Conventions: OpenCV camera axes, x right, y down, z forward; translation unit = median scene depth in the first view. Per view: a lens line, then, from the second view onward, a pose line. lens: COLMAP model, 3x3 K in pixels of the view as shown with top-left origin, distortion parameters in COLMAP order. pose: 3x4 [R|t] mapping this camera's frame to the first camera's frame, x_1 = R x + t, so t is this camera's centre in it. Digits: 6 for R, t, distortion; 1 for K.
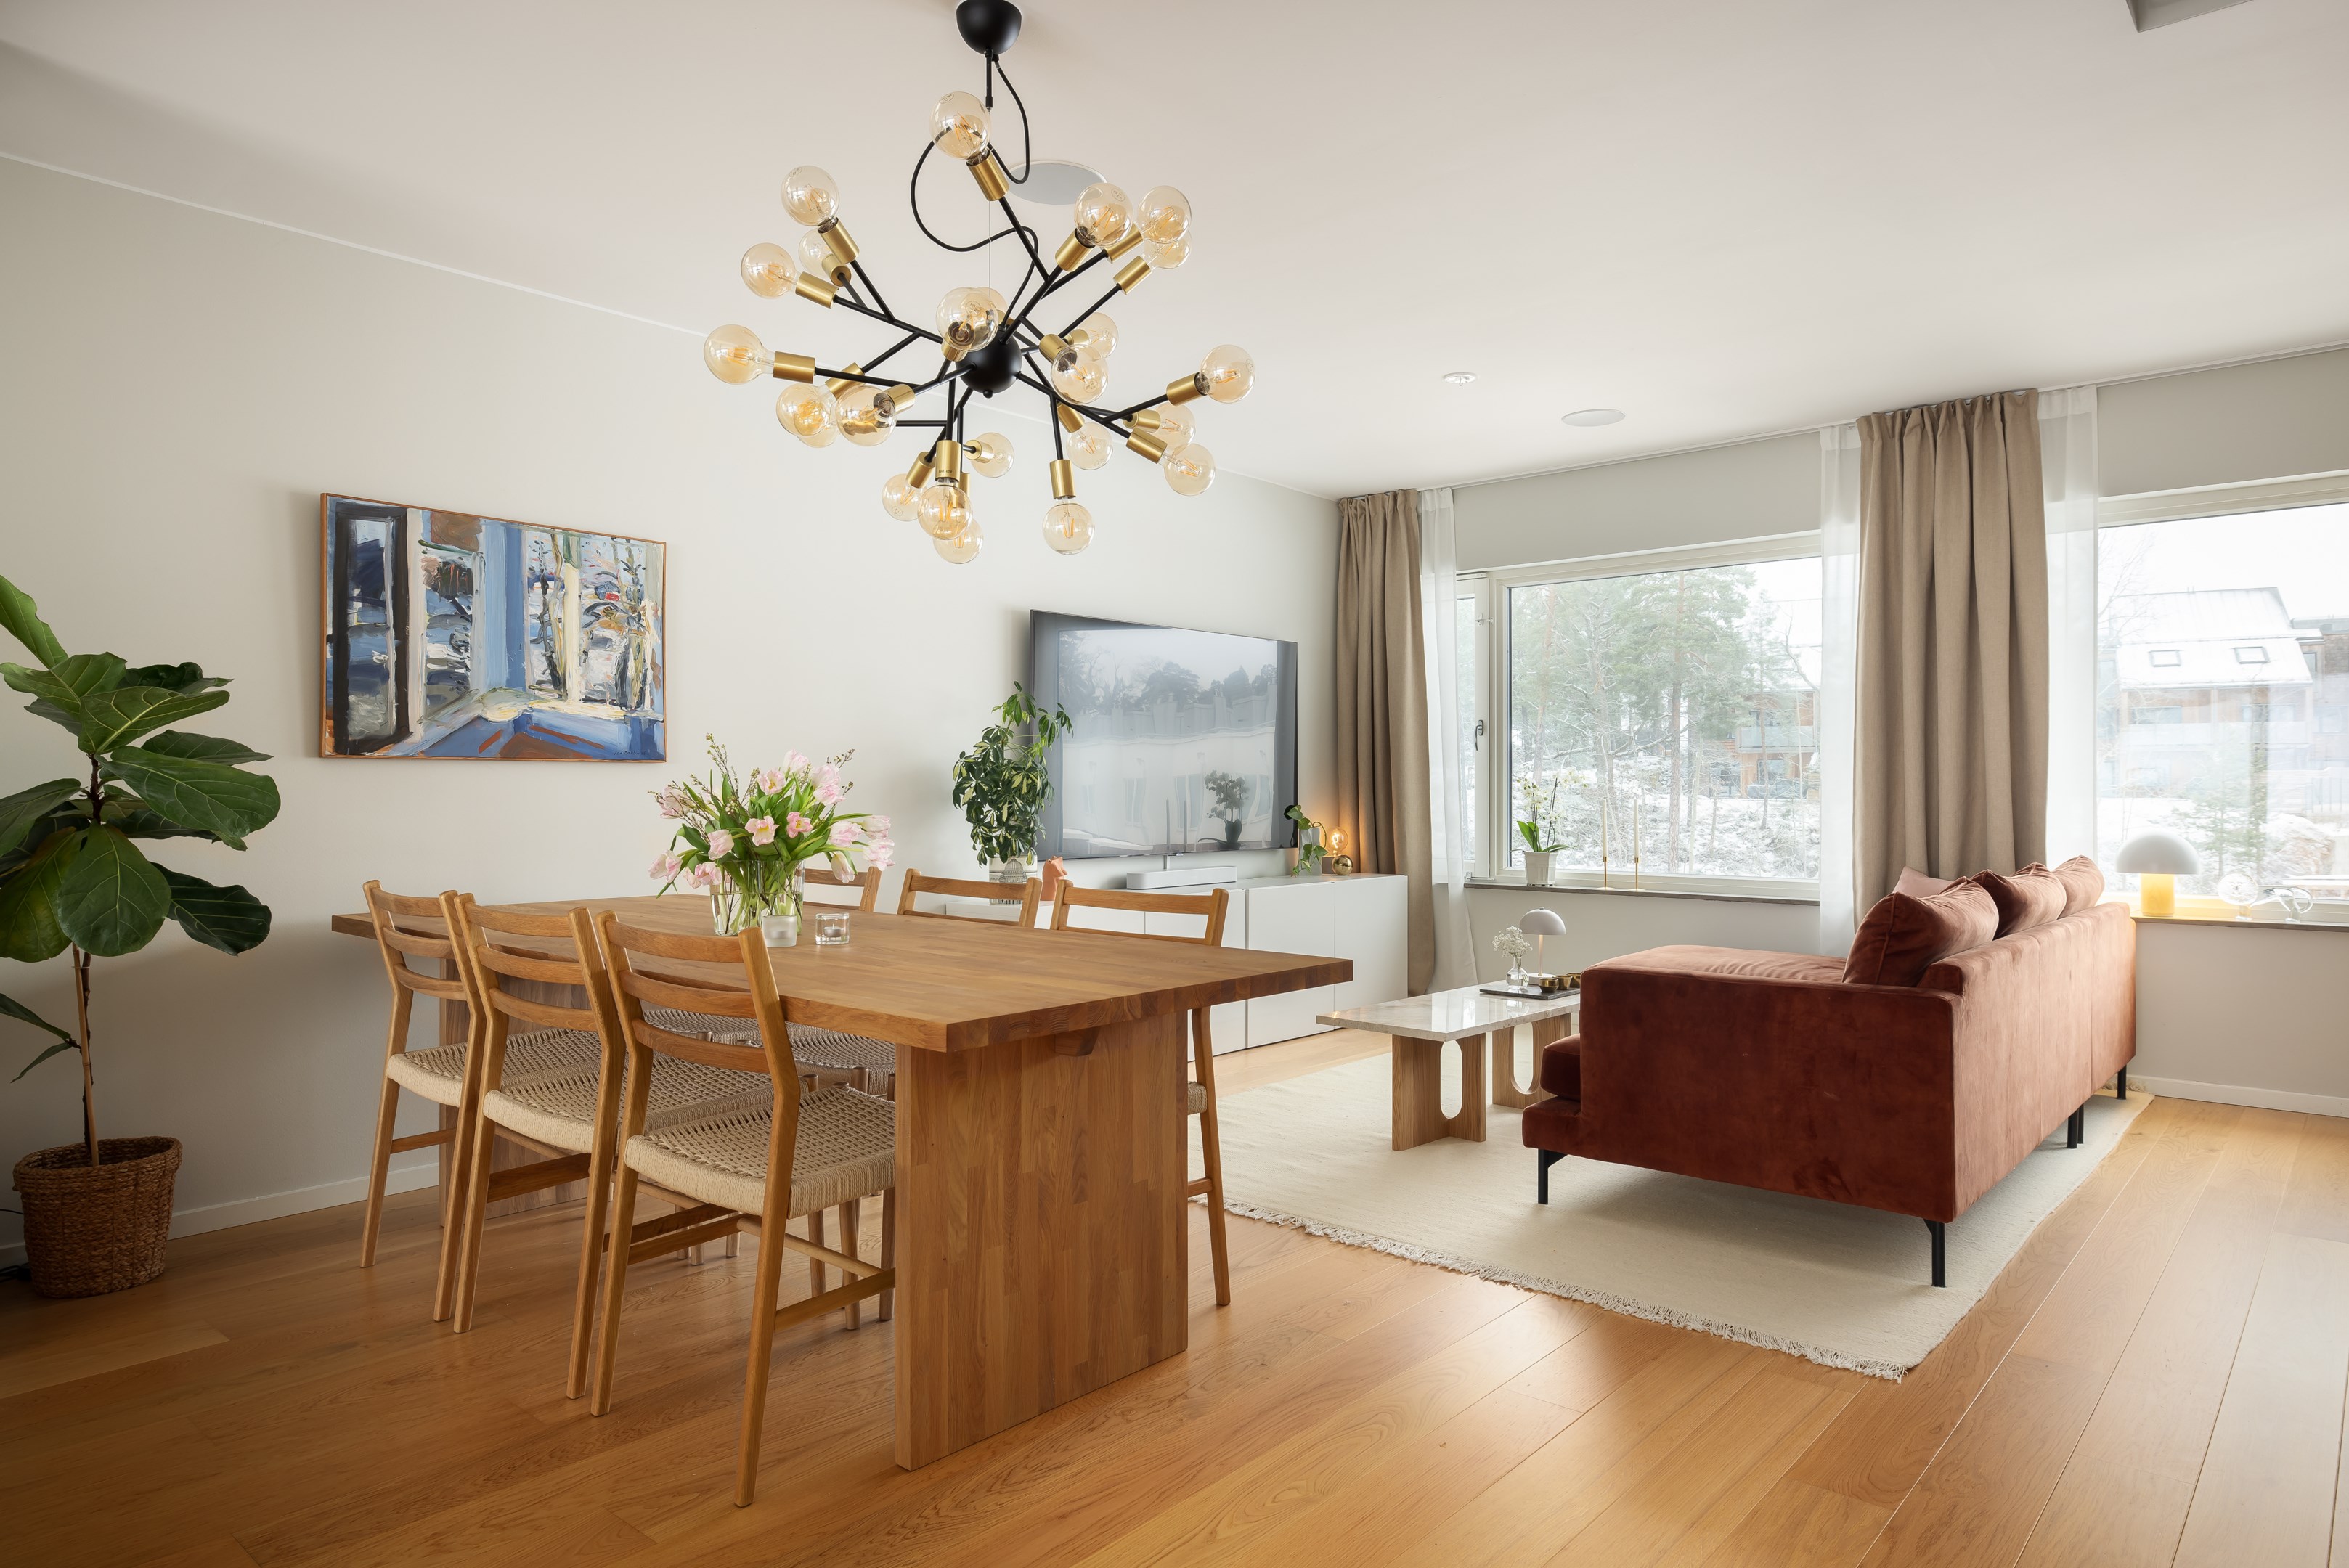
lens RADIAL K [[1422.7, 0, 1174.5], [0, 1422.7, 784.0], [0, 0, 1]] dist [-0.001664, -0.001209]
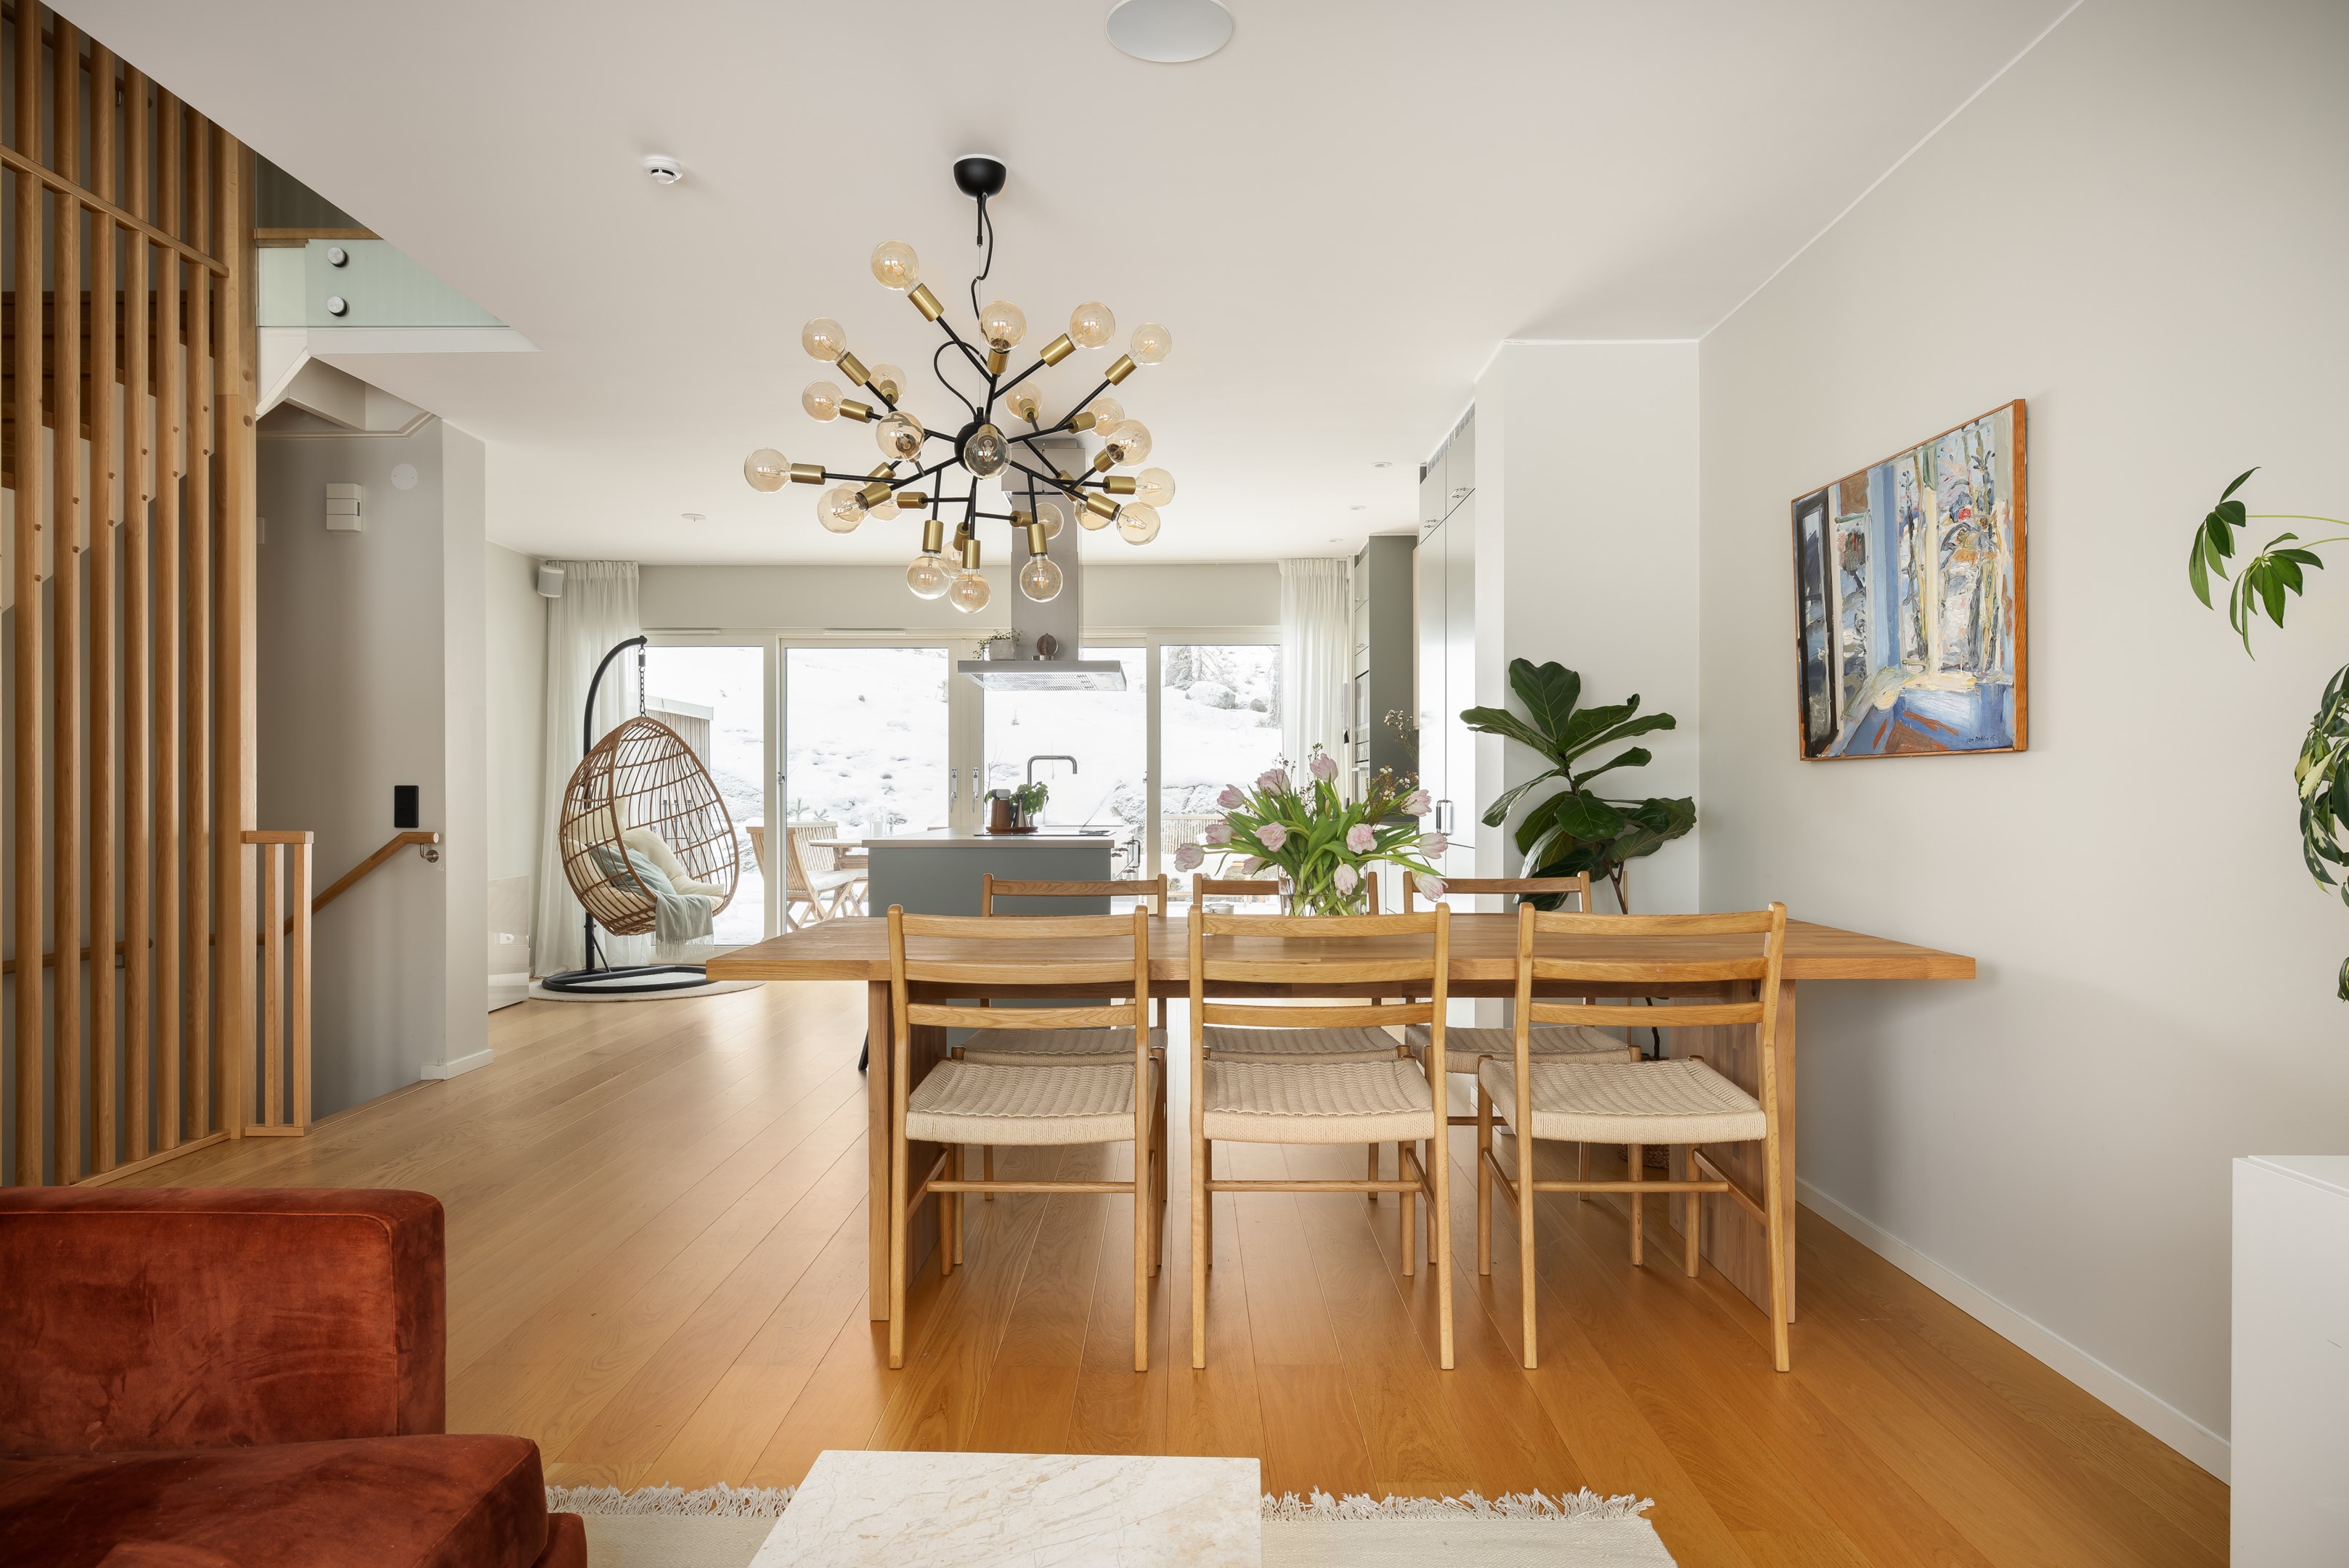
lens RADIAL K [[1421.1, 0, 1178.1], [0, 1421.1, 799.3], [0, 0, 1]] dist [-0.000416, -0.001359]
pose [[-0.755331, 0.005214, -0.655322, 0.357465], [0.004463, 0.999986, 0.002812, 0.003386], [0.655328, -0.000801, -0.755344, 1.318857]]
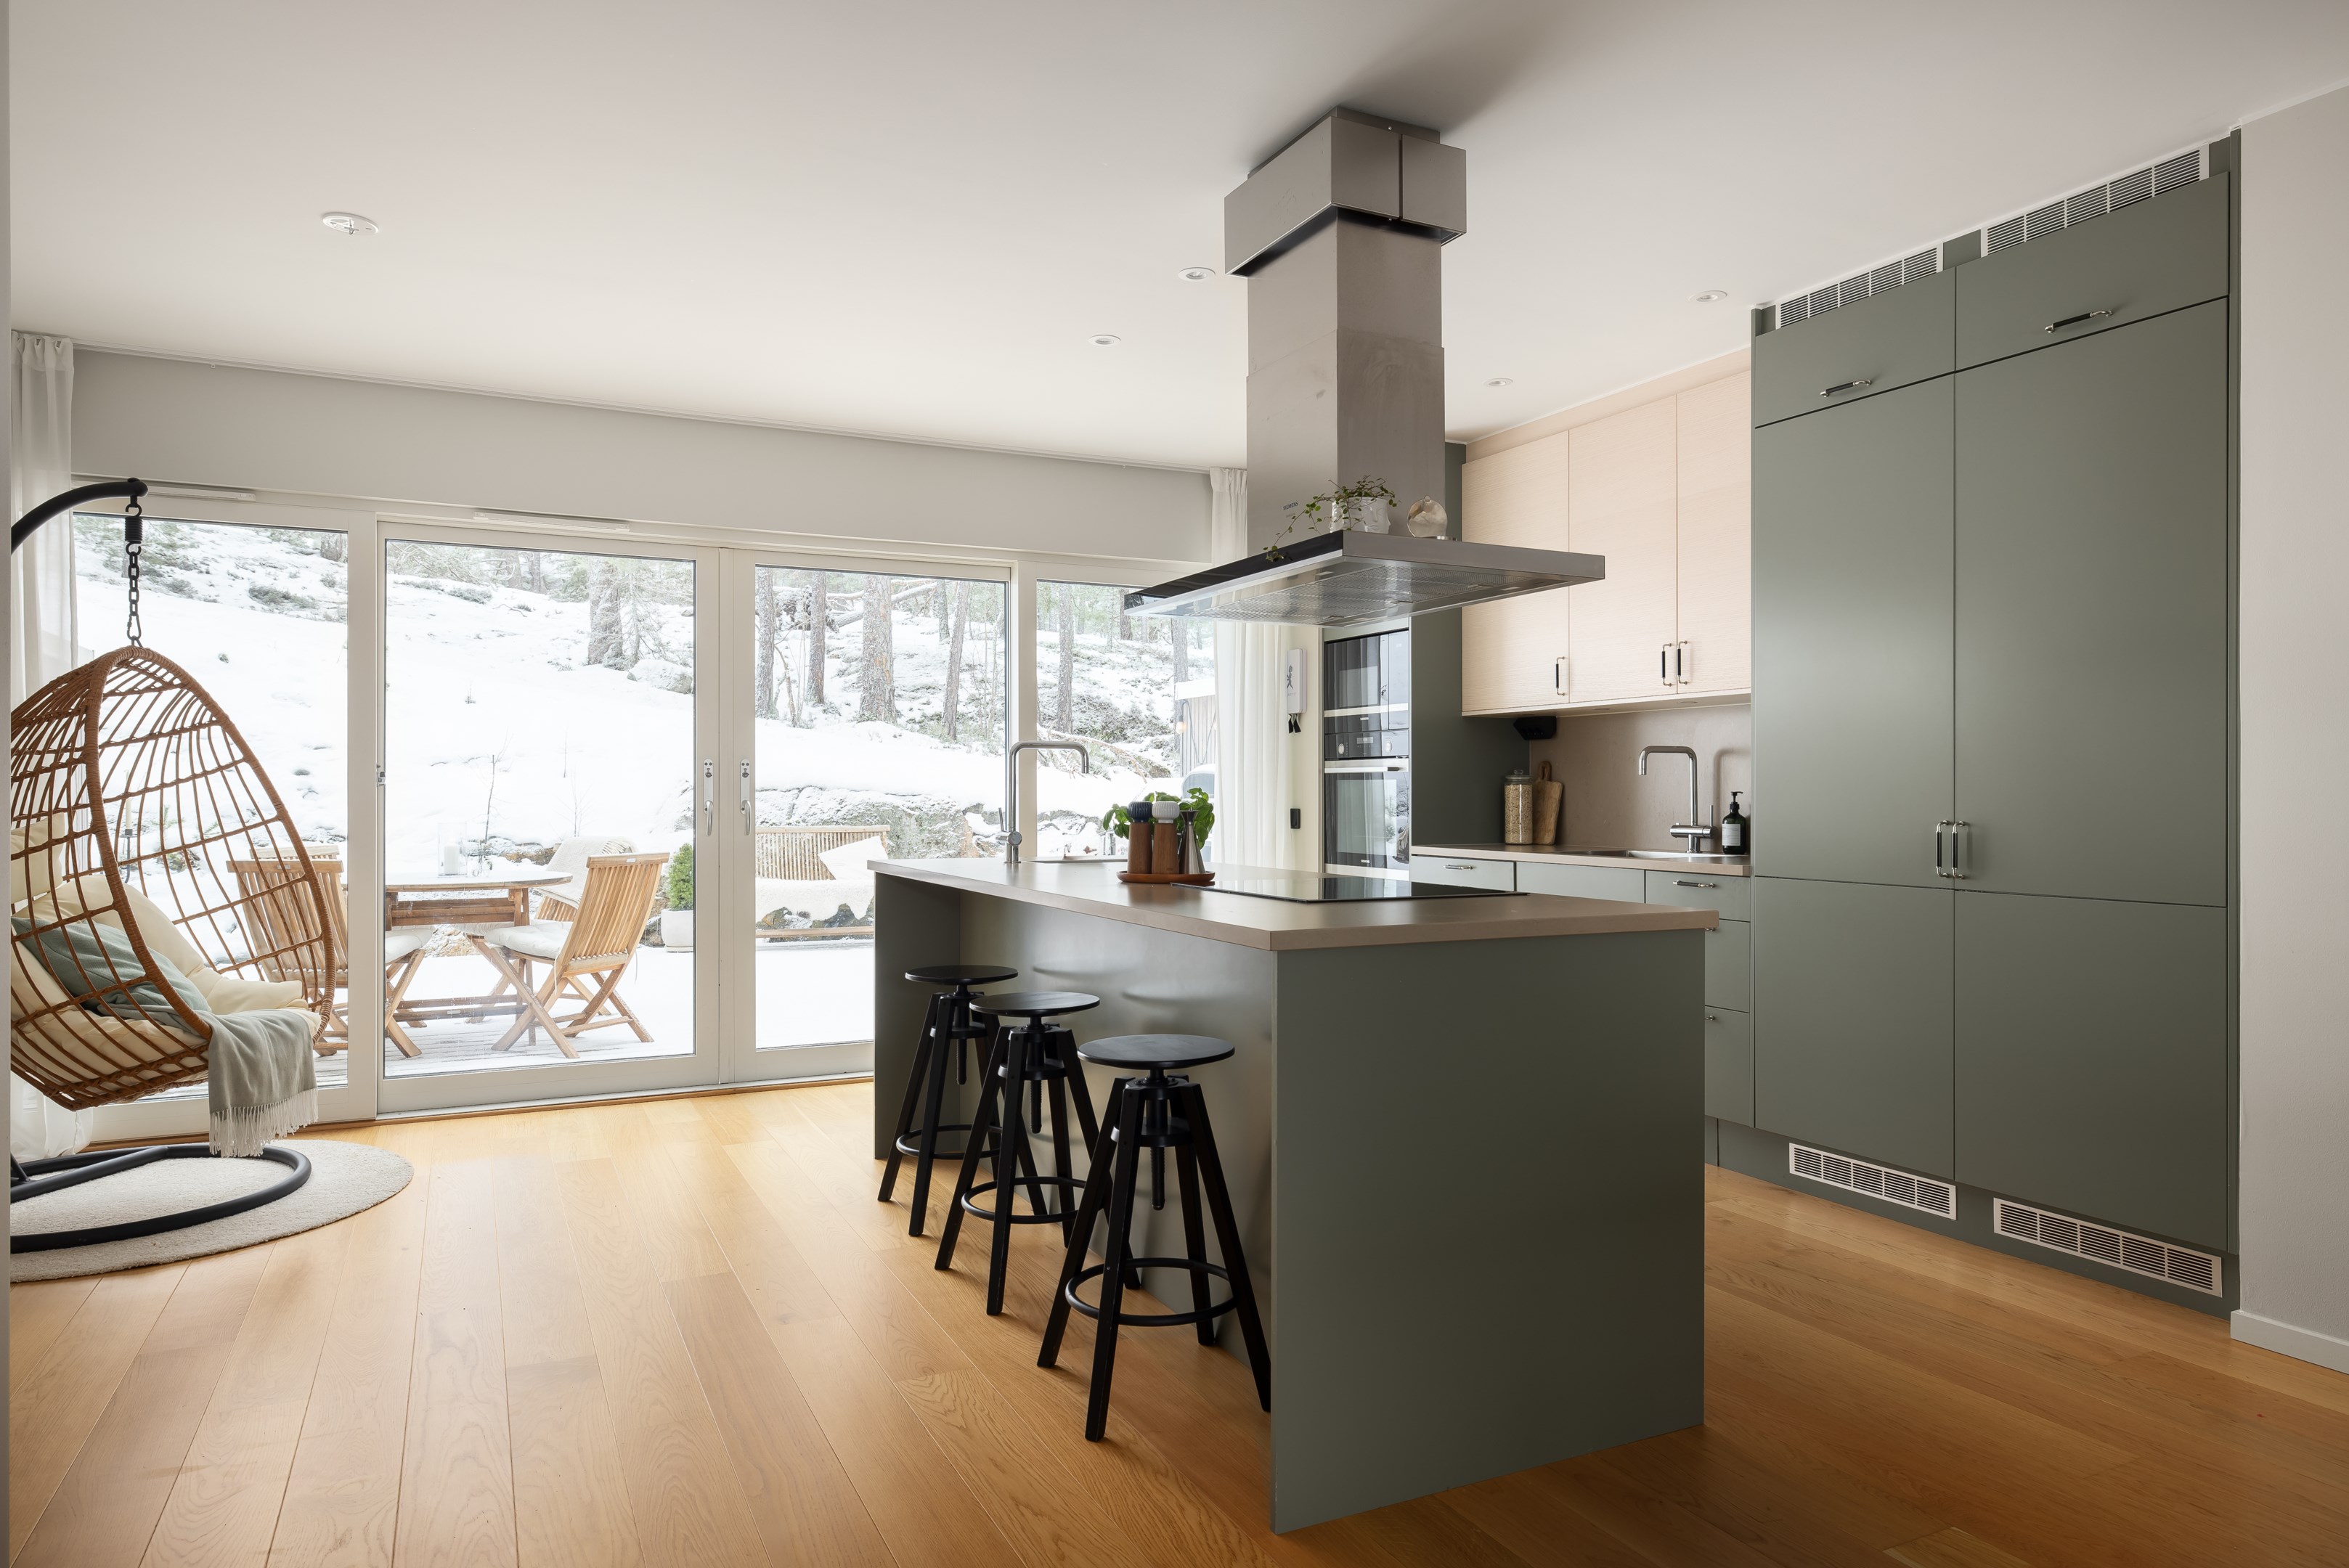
lens RADIAL K [[1430.6, 0, 1173.3], [0, 1430.6, 787.7], [0, 0, 1]] dist [-0.001684, -0.000324]
pose [[-0.383157, -0.002286, -0.923680, 0.242367], [0.002400, 0.999991, -0.003471, -0.009774], [0.923680, -0.003547, -0.383148, 0.347557]]
